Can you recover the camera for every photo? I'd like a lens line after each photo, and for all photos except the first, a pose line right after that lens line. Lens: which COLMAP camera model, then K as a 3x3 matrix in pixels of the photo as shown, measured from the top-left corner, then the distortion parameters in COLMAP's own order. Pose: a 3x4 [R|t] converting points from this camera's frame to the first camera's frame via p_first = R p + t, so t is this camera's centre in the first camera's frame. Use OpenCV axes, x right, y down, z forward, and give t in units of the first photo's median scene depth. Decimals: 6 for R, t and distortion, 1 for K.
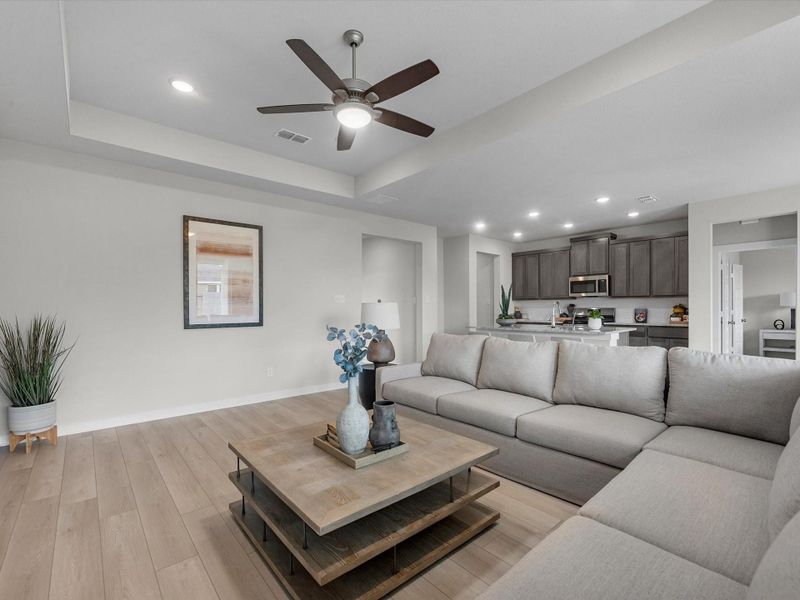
lens RADIAL K [[367.2, 0, 400.6], [0, 367.2, 306.3], [0, 0, 1]] dist [-0.005080, 0.001197]
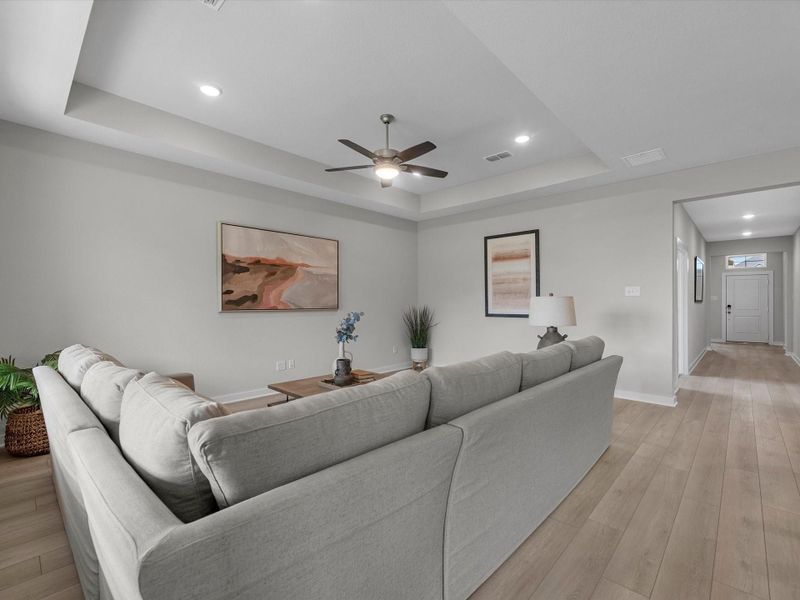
lens RADIAL K [[367.2, 0, 405.4], [0, 367.2, 304.1], [0, 0, 1]] dist [-0.005080, 0.001197]
pose [[0.104478, 0.012953, -0.994443, 0.519214], [0.002816, 0.999907, 0.013320, -0.004008], [0.994523, -0.004192, 0.104432, 0.352911]]
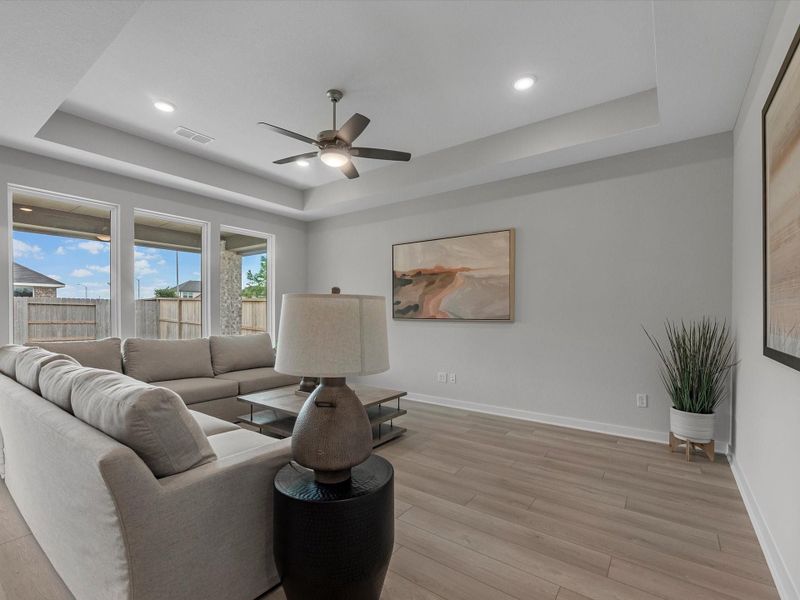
lens RADIAL K [[367.2, 0, 405.7], [0, 367.2, 317.7], [0, 0, 1]] dist [-0.005080, 0.001197]
pose [[-0.972794, 0.008333, -0.231523, -0.027728], [0.005760, 0.999914, 0.011789, 0.004742], [0.231601, 0.010135, -0.972758, 0.876680]]
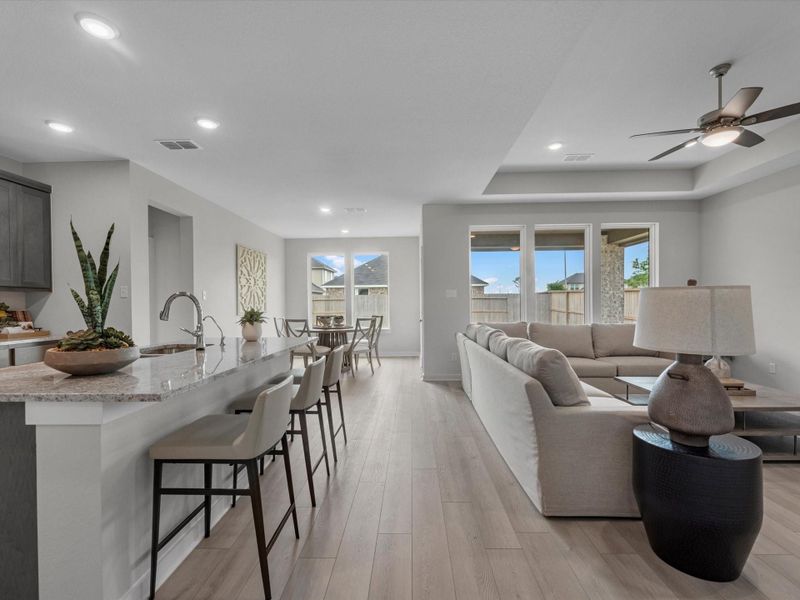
lens RADIAL K [[367.2, 0, 399.7], [0, 367.2, 305.6], [0, 0, 1]] dist [-0.005080, 0.001197]
pose [[-0.733088, 0.010761, 0.680049, -0.064770], [0.010412, 0.999935, -0.004599, 0.006456], [-0.680054, 0.003709, -0.733152, 0.985479]]
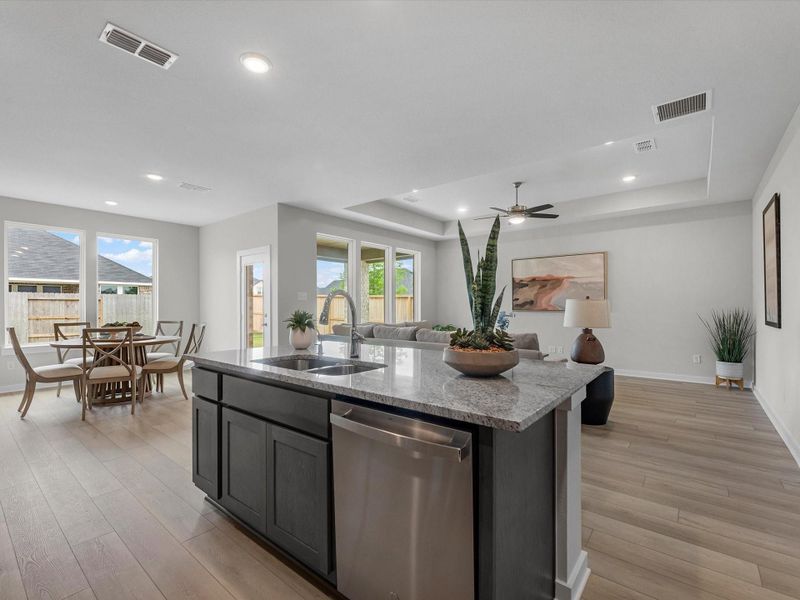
lens RADIAL K [[367.2, 0, 401.8], [0, 367.2, 306.4], [0, 0, 1]] dist [-0.005080, 0.001197]
pose [[-0.984365, 0.008614, -0.175928, 0.368114], [0.009194, 0.999955, -0.002481, 0.003222], [0.175899, -0.004059, -0.984400, 1.180709]]
